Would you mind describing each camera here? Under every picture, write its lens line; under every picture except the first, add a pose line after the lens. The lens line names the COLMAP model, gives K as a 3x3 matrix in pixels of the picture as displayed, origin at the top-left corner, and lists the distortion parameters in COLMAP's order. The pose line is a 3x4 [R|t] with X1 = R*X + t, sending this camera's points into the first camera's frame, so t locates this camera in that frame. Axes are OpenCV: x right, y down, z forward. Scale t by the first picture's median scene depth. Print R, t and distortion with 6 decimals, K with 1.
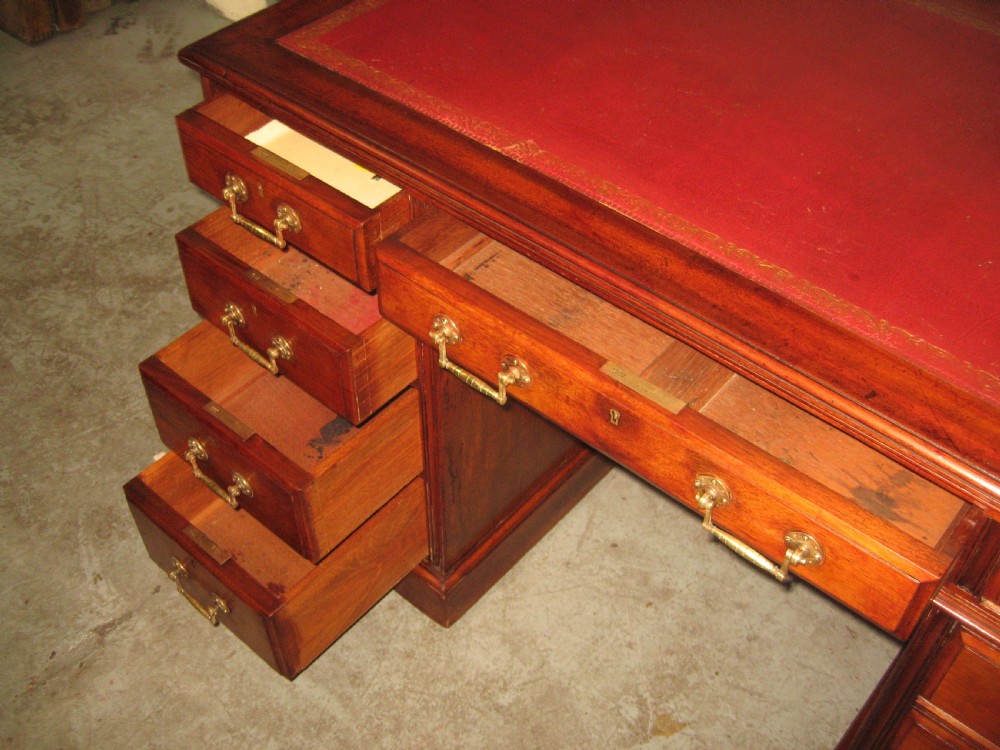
lens RADIAL K [[1098.3, 0, 490.1], [0, 1098.3, 383.3], [0, 0, 1]] dist [-0.102077, 0.000000]
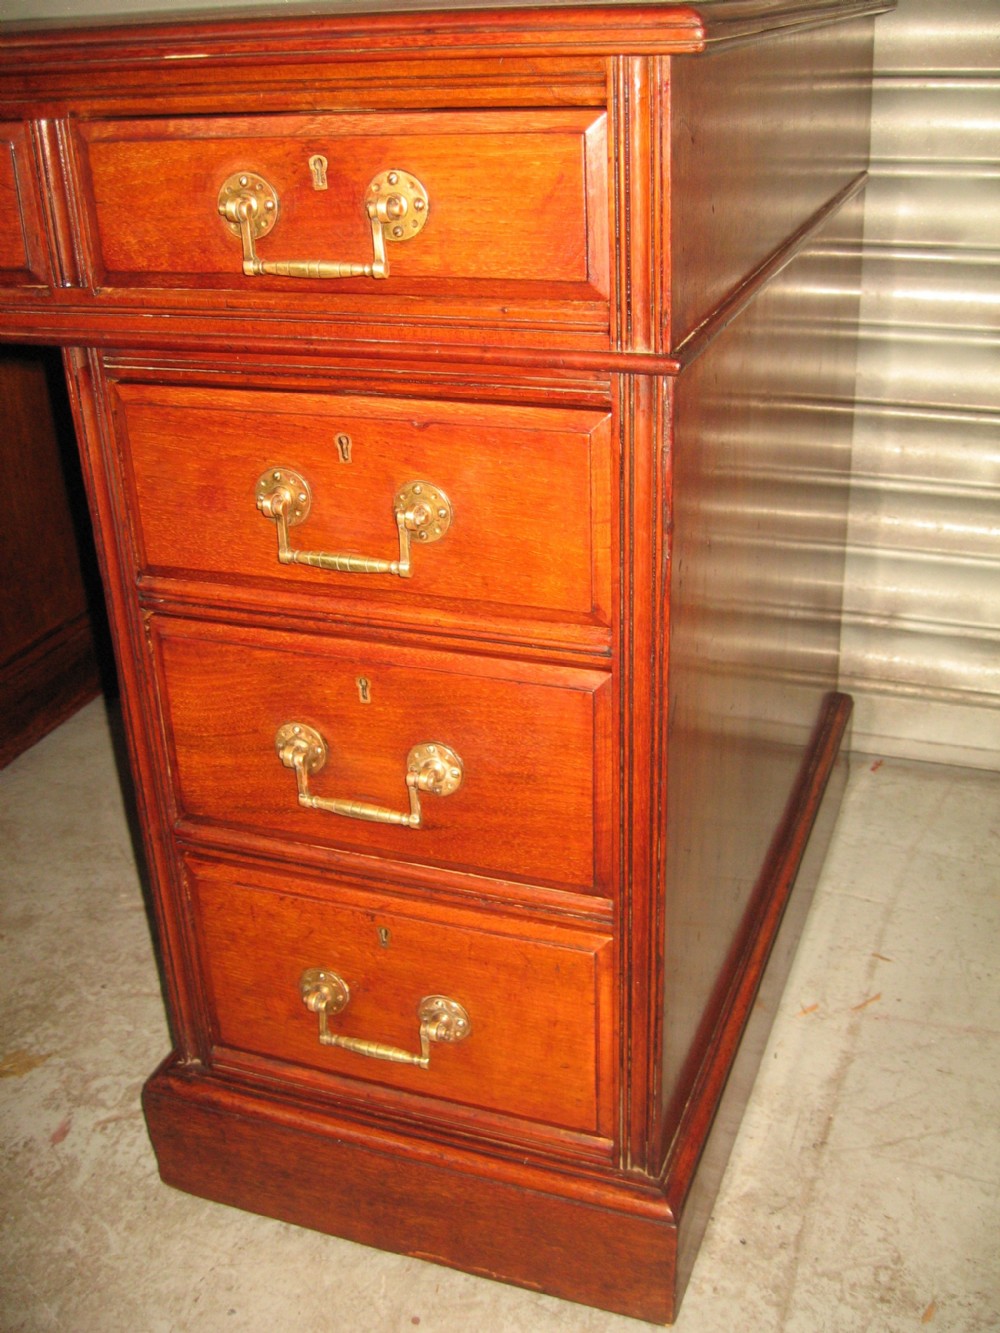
lens RADIAL K [[1464.0, 0, 513.2], [0, 1464.0, 657.9], [0, 0, 1]] dist [-0.102077, 0.000000]
pose [[0.935747, -0.186955, 0.299042, 0.223063], [0.284125, 0.901960, -0.325179, 0.449673], [-0.208930, 0.389251, 0.897124, 0.125068]]
